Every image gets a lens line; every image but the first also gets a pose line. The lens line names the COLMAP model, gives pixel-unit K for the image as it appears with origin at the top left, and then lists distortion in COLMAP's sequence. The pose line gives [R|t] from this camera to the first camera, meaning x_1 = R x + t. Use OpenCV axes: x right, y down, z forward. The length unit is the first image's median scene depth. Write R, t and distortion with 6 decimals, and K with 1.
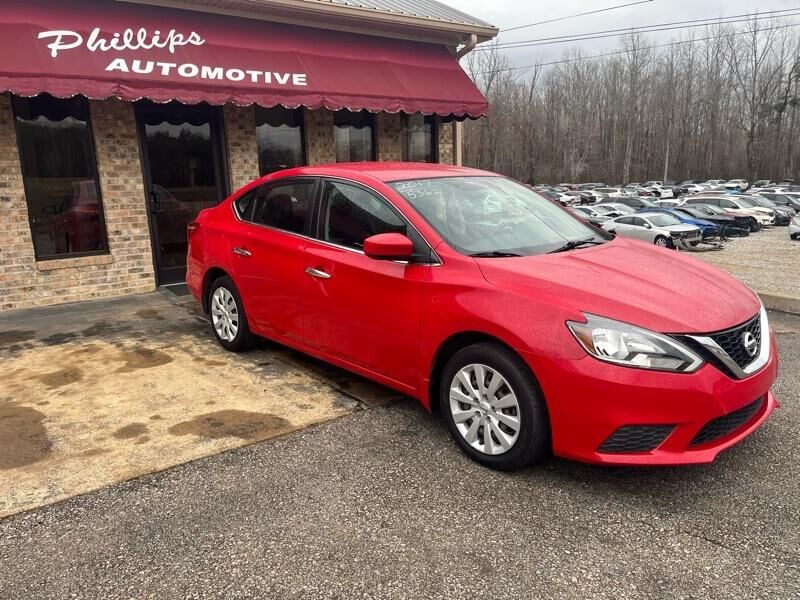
lens RADIAL K [[606.3, 0, 398.4], [0, 606.3, 302.7], [0, 0, 1]] dist [0.069940, -0.088498]
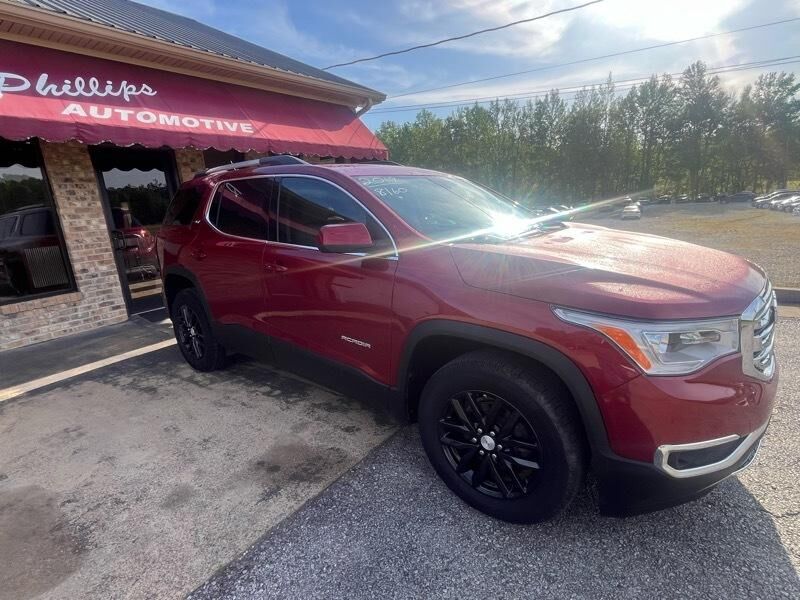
lens RADIAL K [[411.7, 0, 393.8], [0, 411.7, 299.4], [0, 0, 1]] dist [-0.002333, -0.000467]
pose [[0.961016, -0.098684, 0.258282, -0.133621], [0.095482, 0.995119, 0.024942, -0.031968], [-0.259483, 0.000691, 0.965748, 0.173542]]
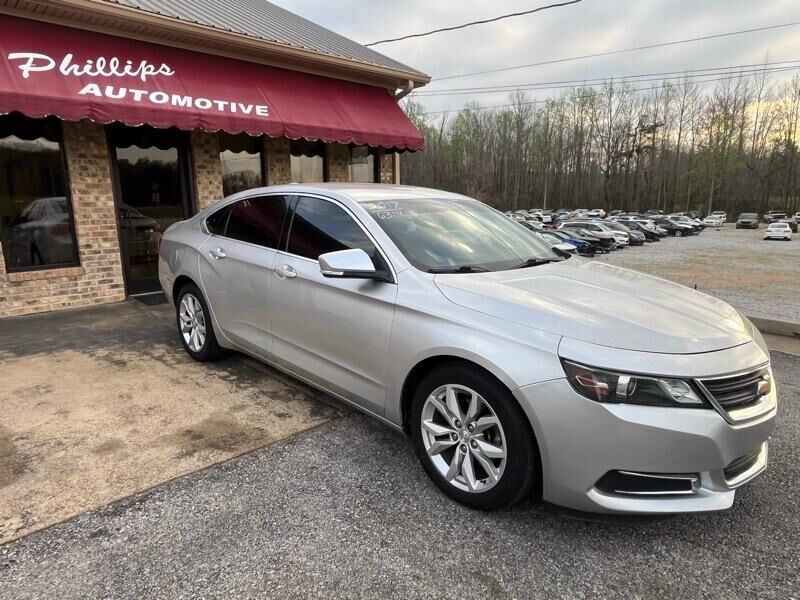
lens RADIAL K [[504.7, 0, 394.5], [0, 504.7, 299.5], [0, 0, 1]] dist [-0.002906, -0.000954]
pose [[0.992153, -0.002724, 0.125001, -0.039869], [0.004145, 0.999930, -0.011113, -0.009817], [-0.124962, 0.011544, 0.992094, 0.064628]]
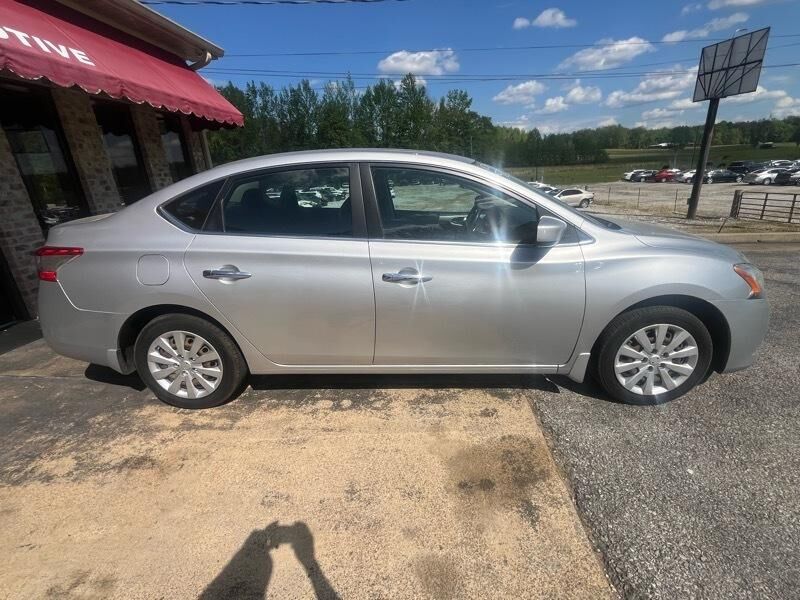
lens RADIAL K [[377.3, 0, 395.0], [0, 377.3, 299.5], [0, 0, 1]] dist [-0.002098, 0.000058]
pose [[0.659087, -0.253282, 0.708133, -0.337630], [0.191647, 0.967062, 0.167521, -0.065897], [-0.727239, 0.025301, 0.685918, 0.392184]]
